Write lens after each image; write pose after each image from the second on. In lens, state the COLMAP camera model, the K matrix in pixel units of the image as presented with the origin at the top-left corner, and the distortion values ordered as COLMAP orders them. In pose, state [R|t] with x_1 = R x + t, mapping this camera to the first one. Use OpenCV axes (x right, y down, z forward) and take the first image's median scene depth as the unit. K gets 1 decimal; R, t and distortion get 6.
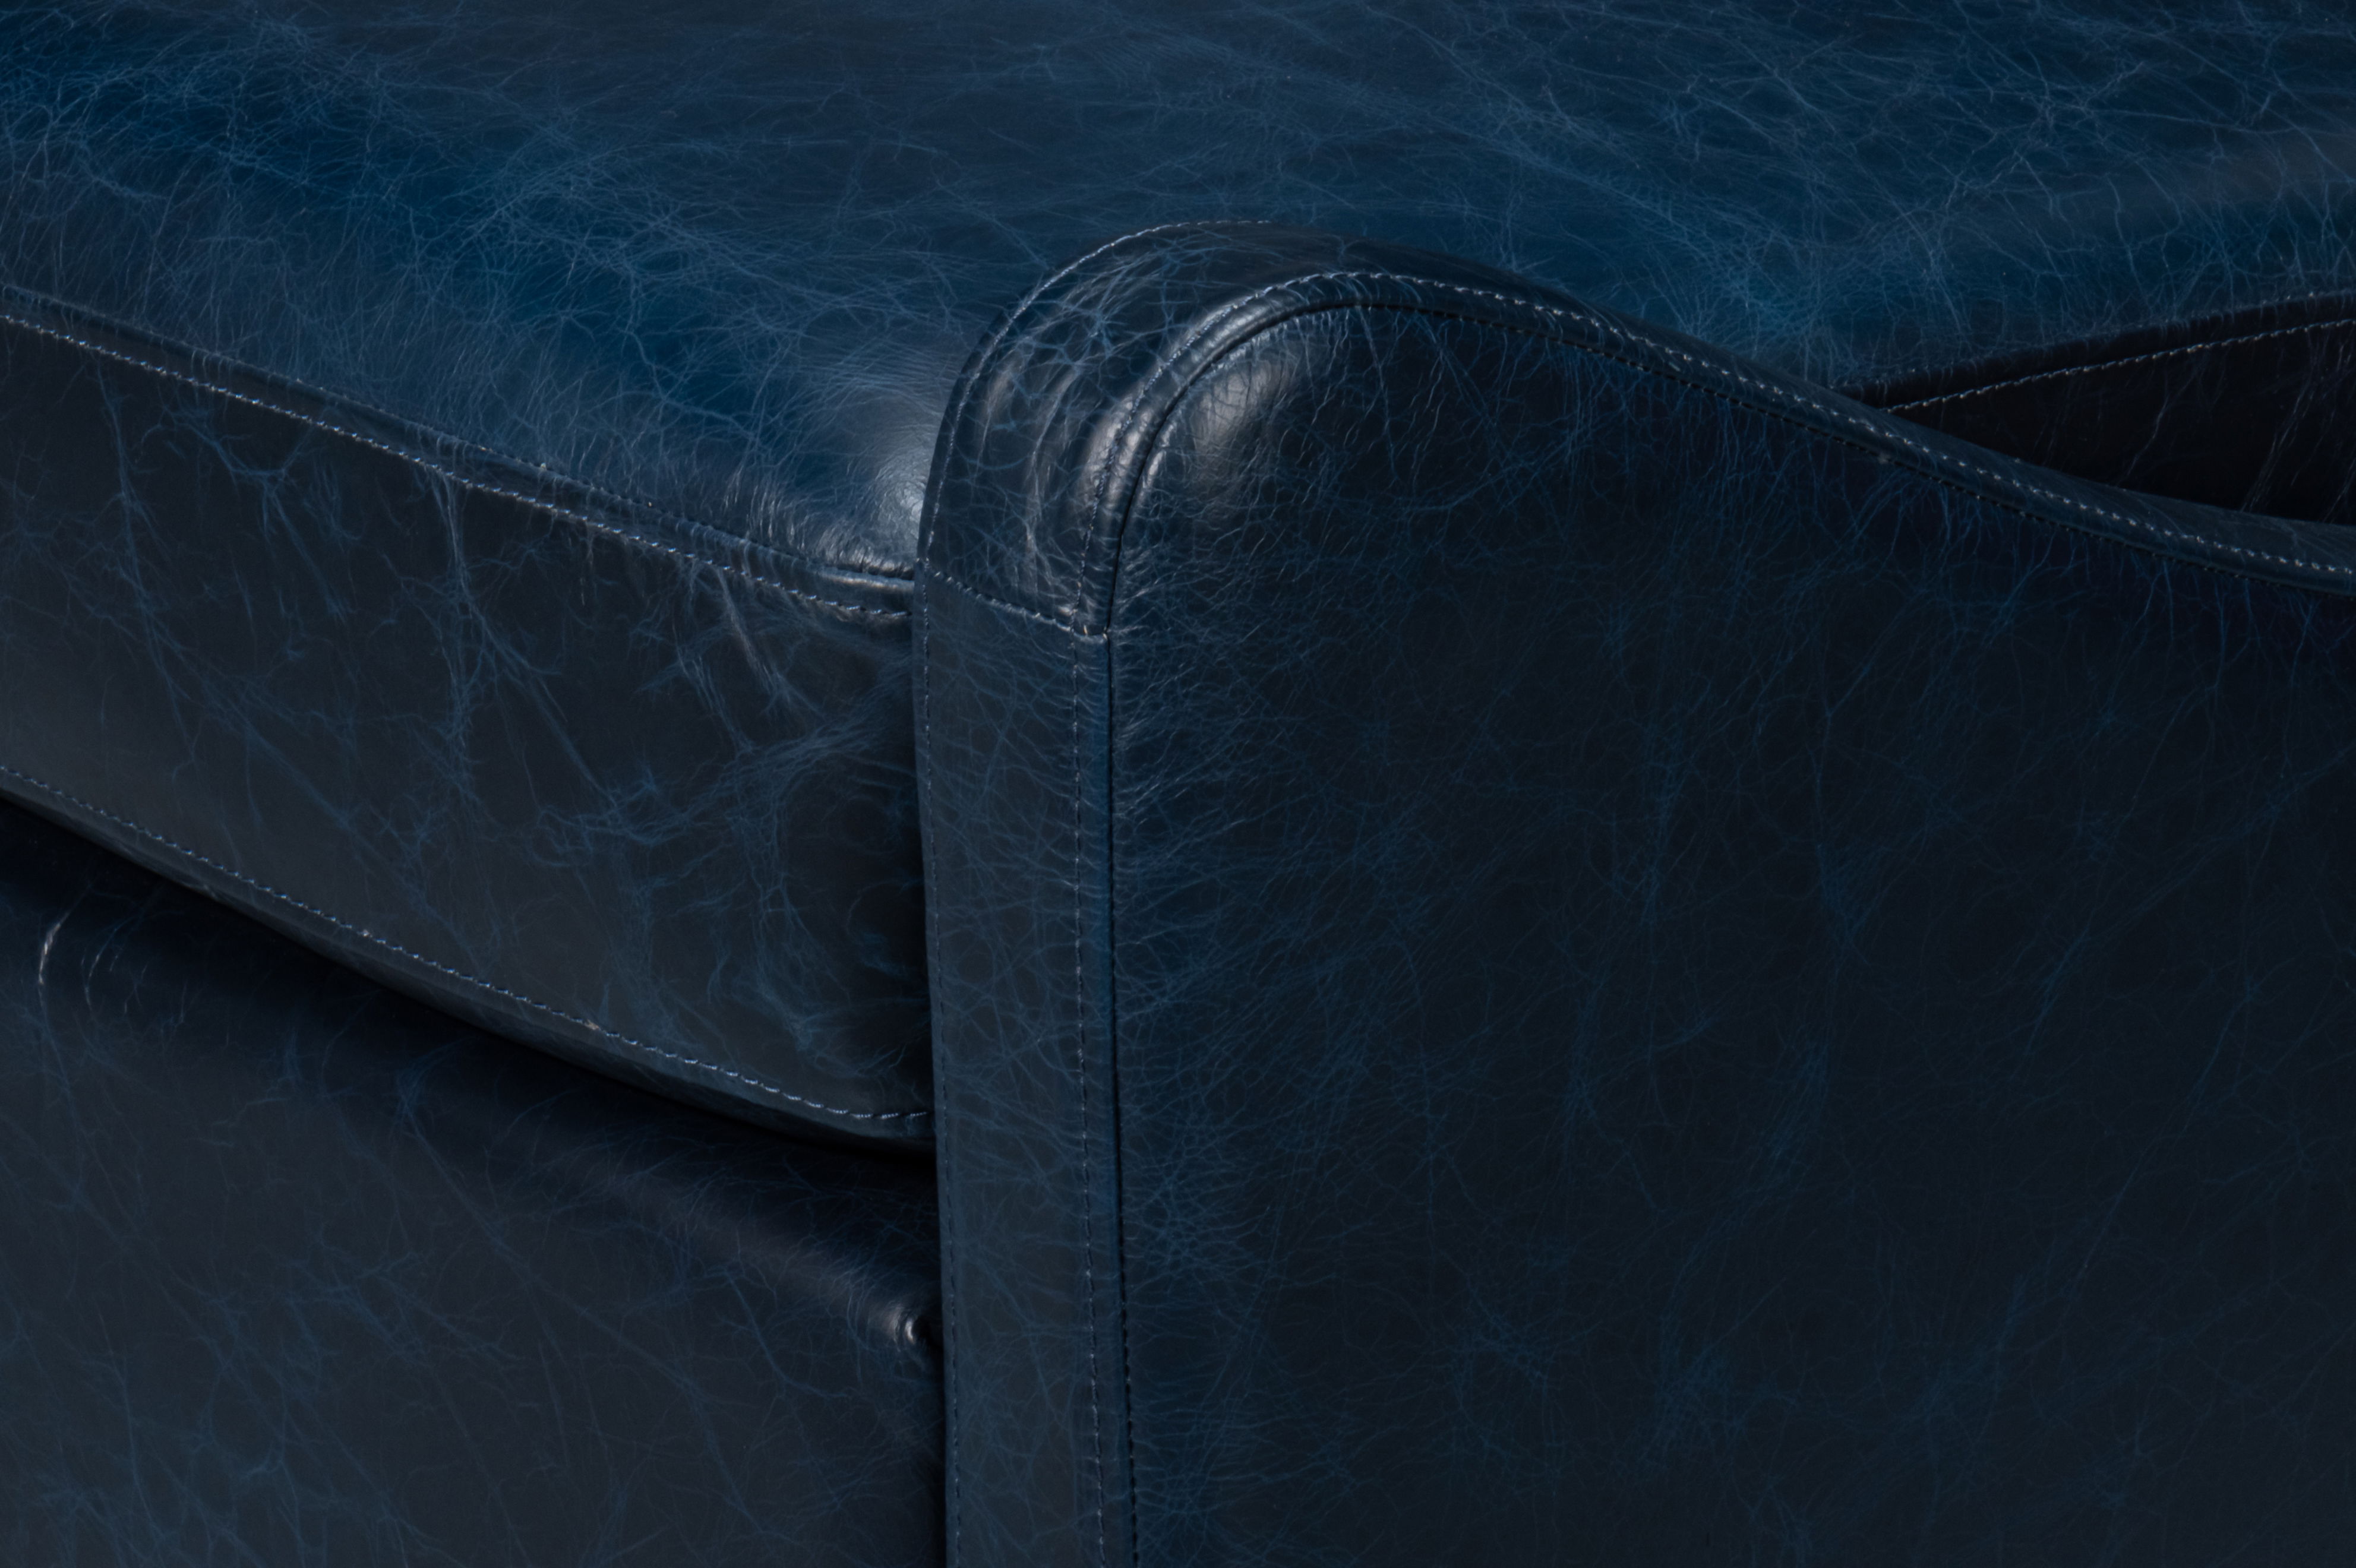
lens RADIAL K [[8728.9, 0, 1178.6], [0, 8728.9, 782.9], [0, 0, 1]] dist [-0.333909, 0.000000]
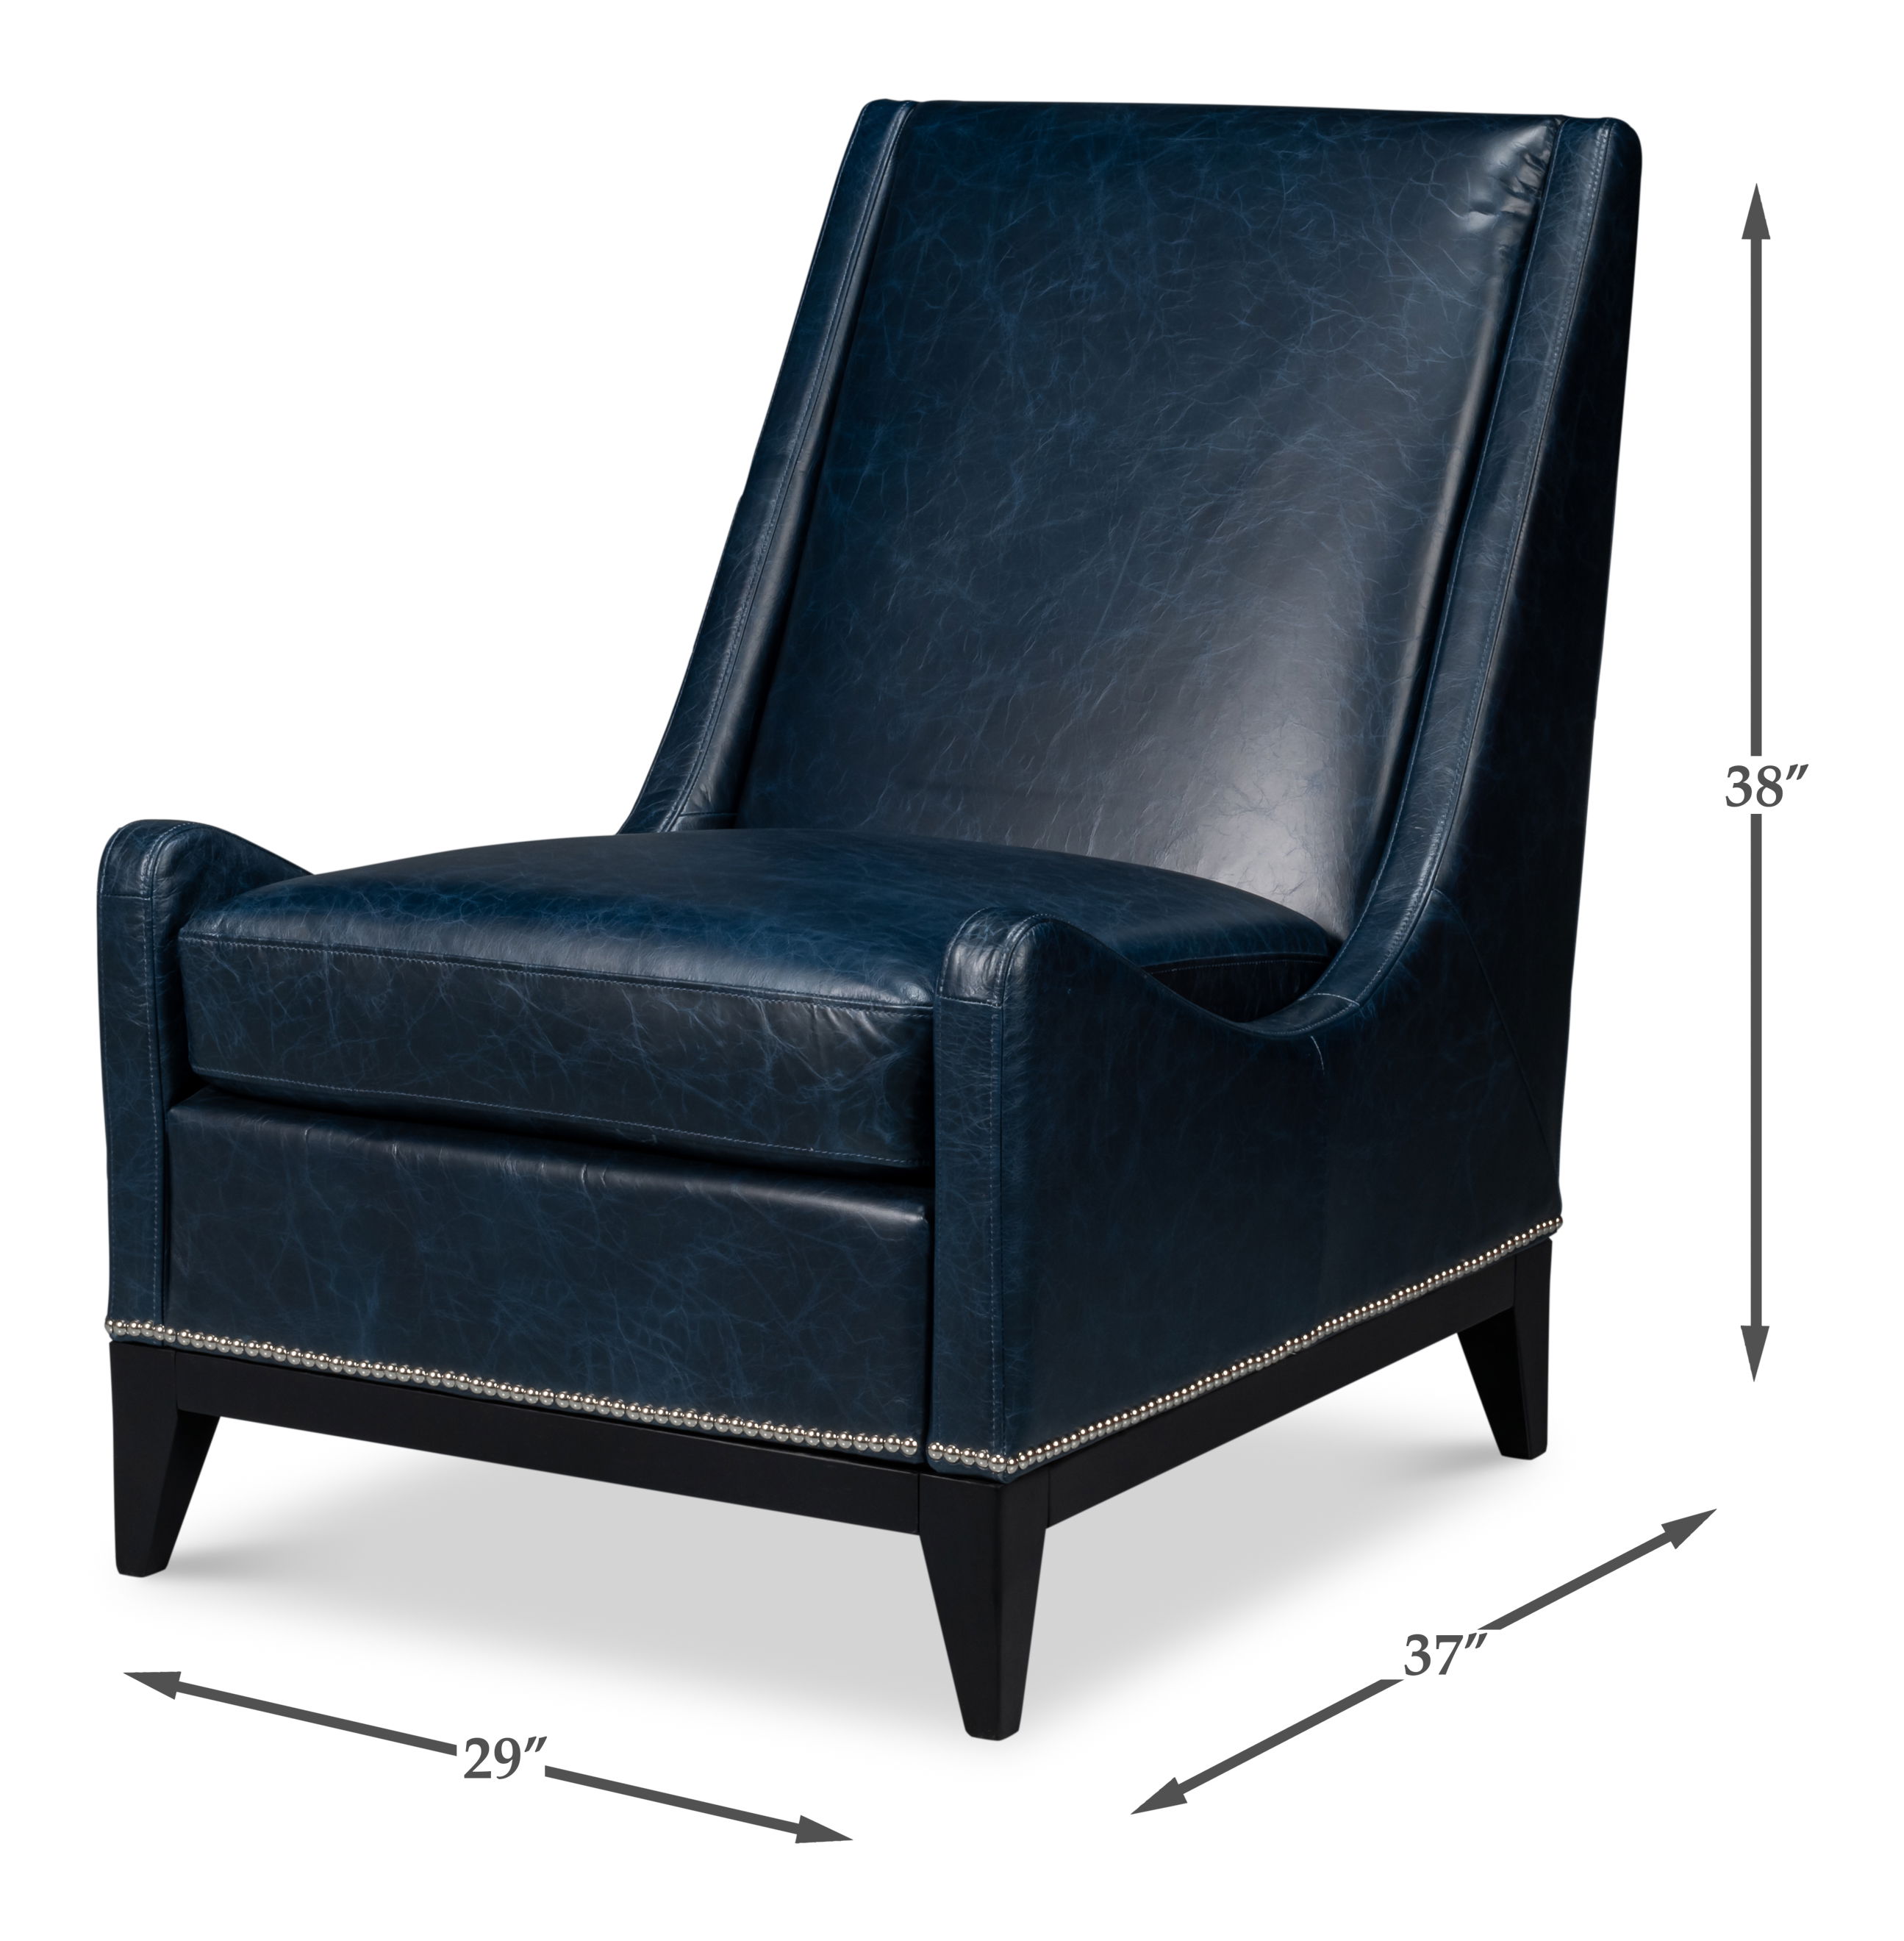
lens RADIAL K [[4466.1, 0, 955.1], [0, 4466.1, 977.3], [0, 0, 1]] dist [-0.361115, 0.000000]
pose [[0.957567, -0.034504, 0.286137, -0.524466], [0.080893, 0.985076, -0.151924, 0.237604], [-0.276624, 0.168624, 0.946068, -0.750058]]
